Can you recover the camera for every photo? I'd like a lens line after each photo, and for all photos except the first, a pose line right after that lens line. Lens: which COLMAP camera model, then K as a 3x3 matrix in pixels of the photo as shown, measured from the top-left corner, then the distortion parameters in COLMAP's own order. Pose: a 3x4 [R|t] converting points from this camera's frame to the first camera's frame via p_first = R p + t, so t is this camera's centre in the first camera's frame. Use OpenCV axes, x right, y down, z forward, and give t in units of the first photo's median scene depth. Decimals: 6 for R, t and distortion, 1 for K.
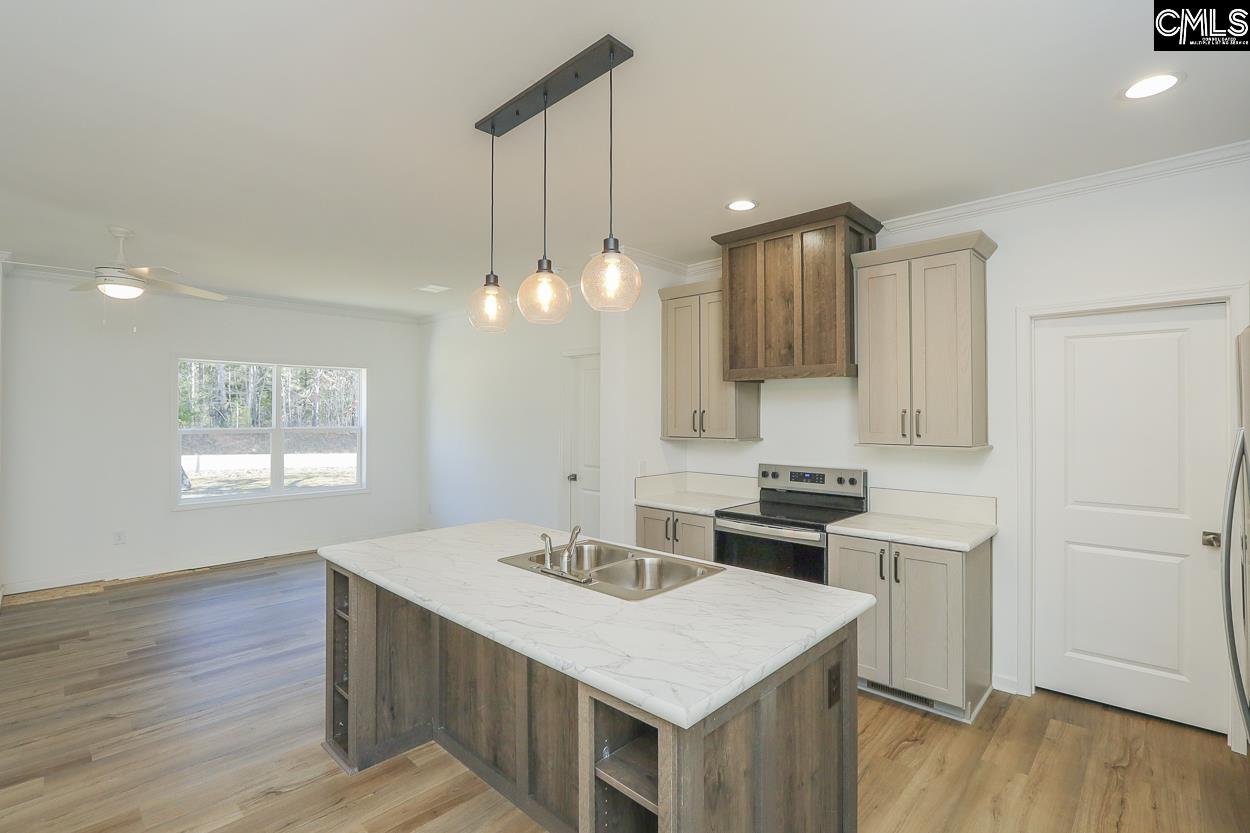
lens RADIAL K [[576.4, 0, 630.2], [0, 576.4, 410.1], [0, 0, 1]] dist [-0.026390, 0.006634]
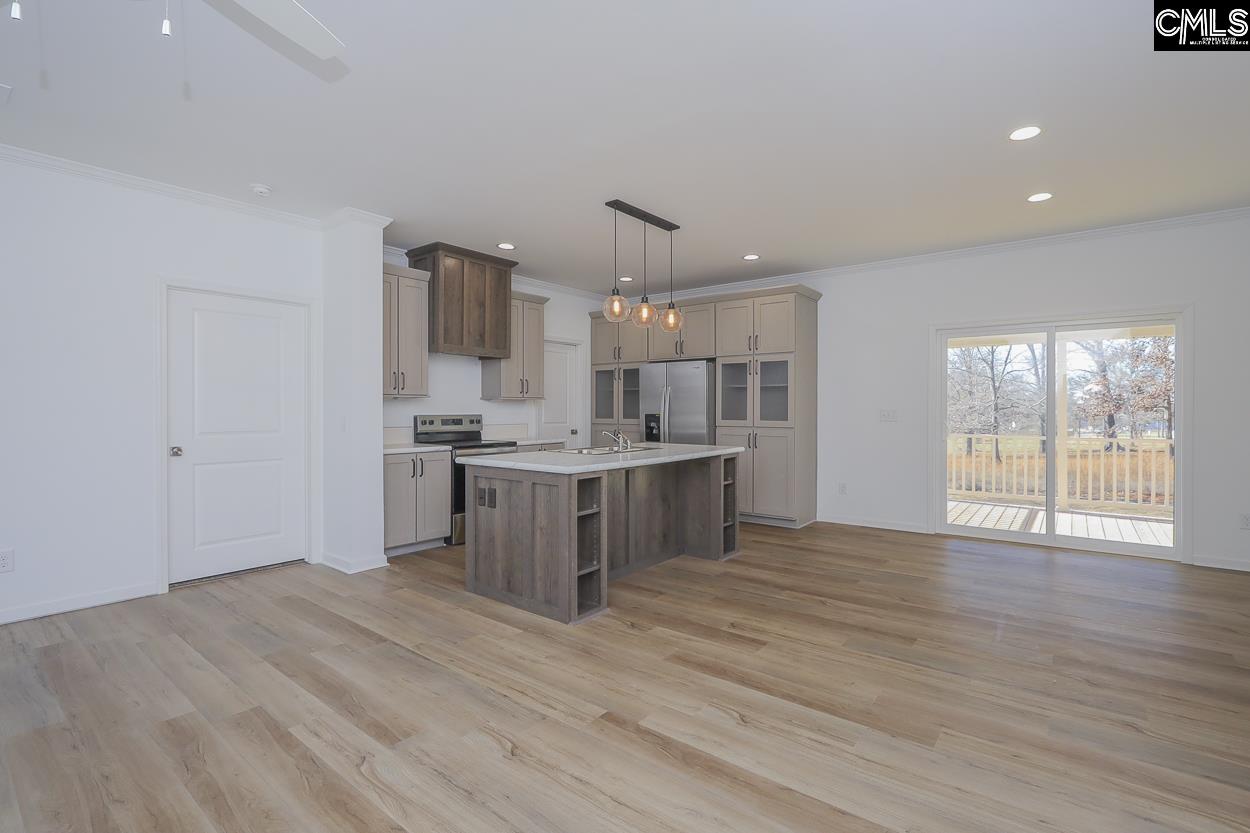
lens RADIAL K [[576.4, 0, 630.2], [0, 576.4, 410.1], [0, 0, 1]] dist [-0.026390, 0.006634]
pose [[-0.092340, -0.002699, 0.995724, -1.254758], [-0.007514, 0.999970, 0.002013, 0.082776], [-0.995699, -0.007296, -0.092357, 0.698202]]
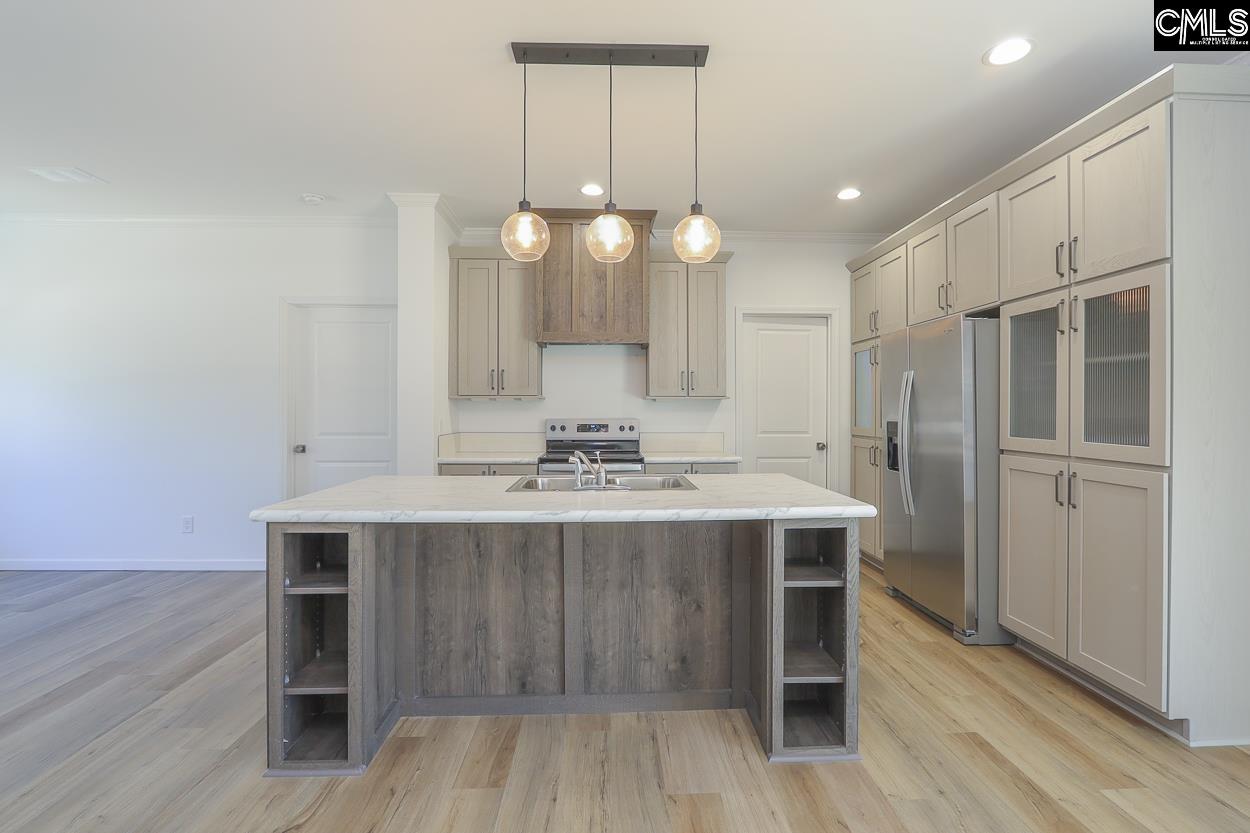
lens RADIAL K [[576.4, 0, 630.2], [0, 576.4, 410.1], [0, 0, 1]] dist [-0.026390, 0.006634]
pose [[0.695603, 0.000579, 0.718426, -0.520283], [-0.006321, 0.999966, 0.005314, 0.075127], [-0.718399, -0.008238, 0.695583, 0.106812]]
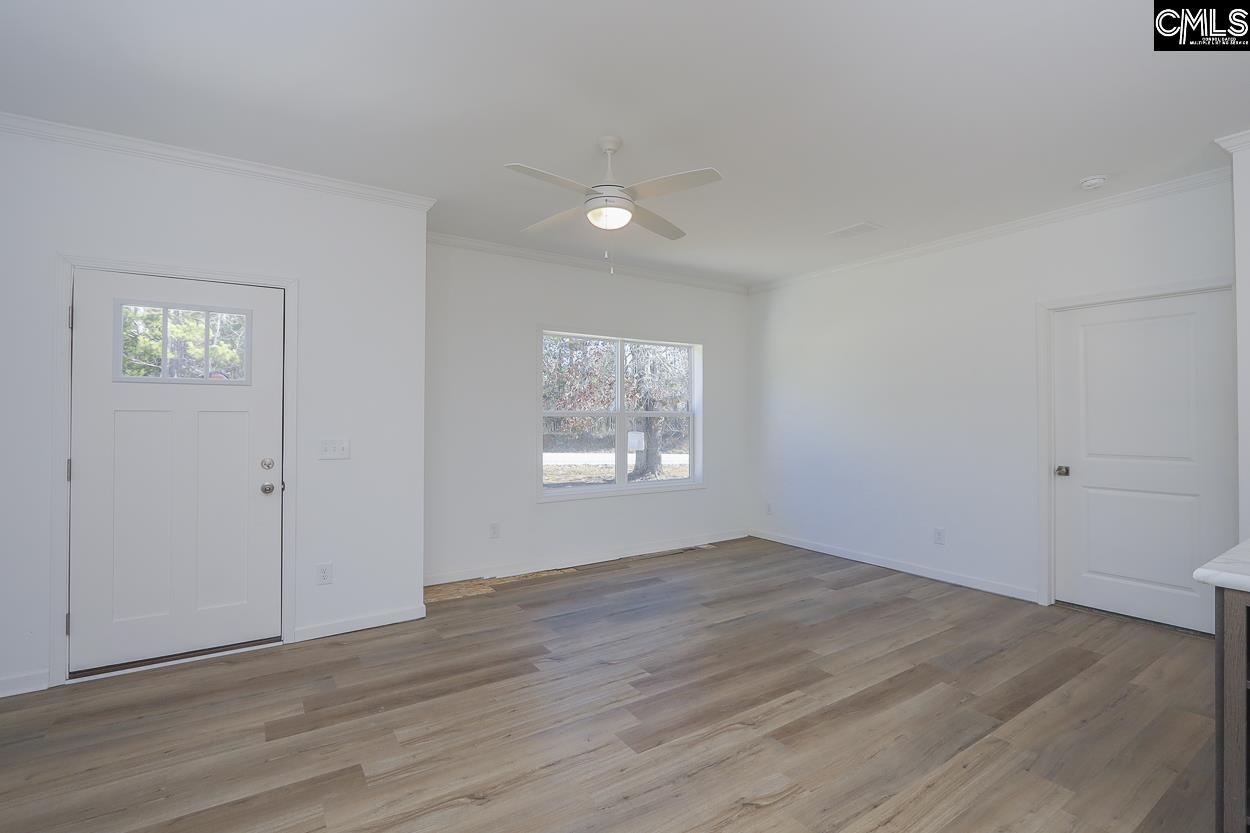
lens RADIAL K [[576.4, 0, 630.2], [0, 576.4, 410.1], [0, 0, 1]] dist [-0.026390, 0.006634]
pose [[0.975735, -0.003955, -0.218918, -0.691956], [0.002516, 0.999973, -0.006849, 0.059798], [0.218939, 0.006132, 0.975719, 0.229036]]
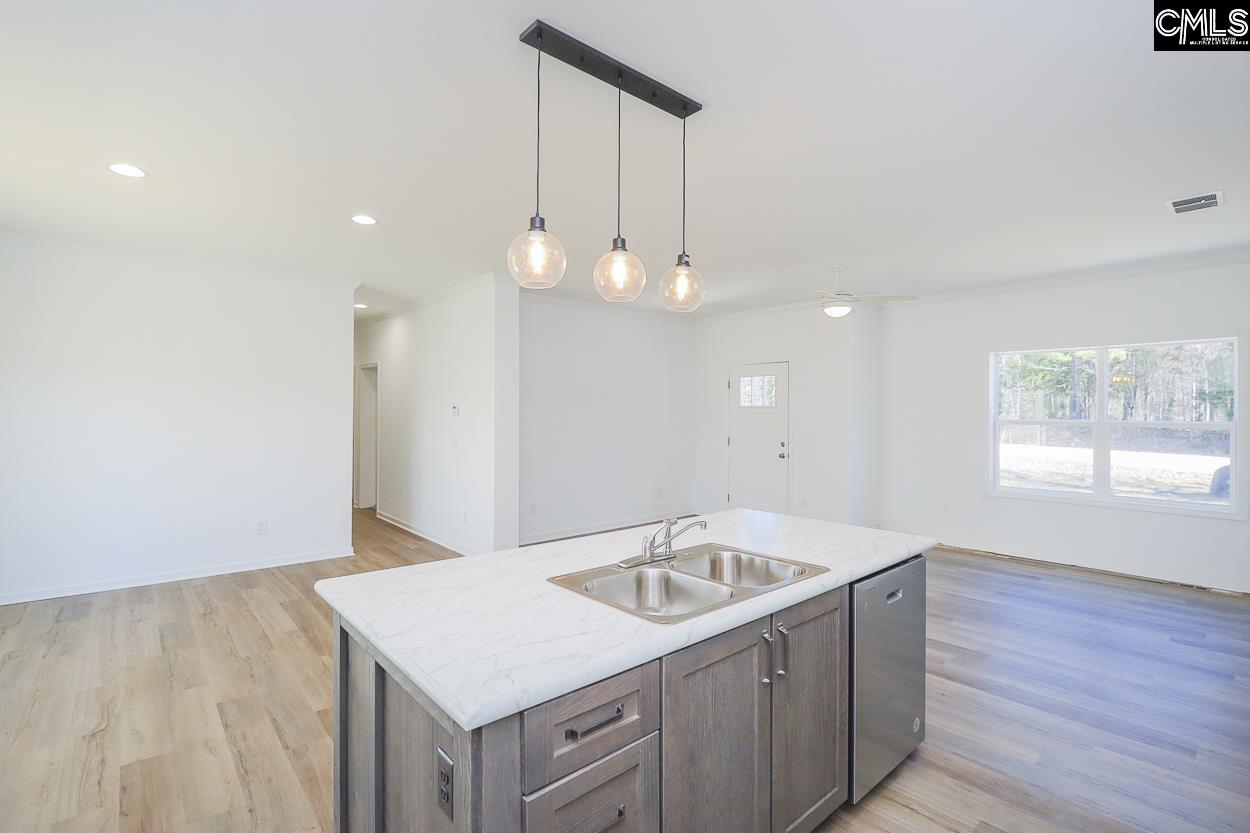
lens RADIAL K [[576.4, 0, 630.2], [0, 576.4, 410.1], [0, 0, 1]] dist [-0.026390, 0.006634]
pose [[-0.094993, -0.003896, -0.995470, 0.489032], [0.004294, 0.999981, -0.004323, 0.029207], [0.995469, -0.004685, -0.094974, 0.639636]]
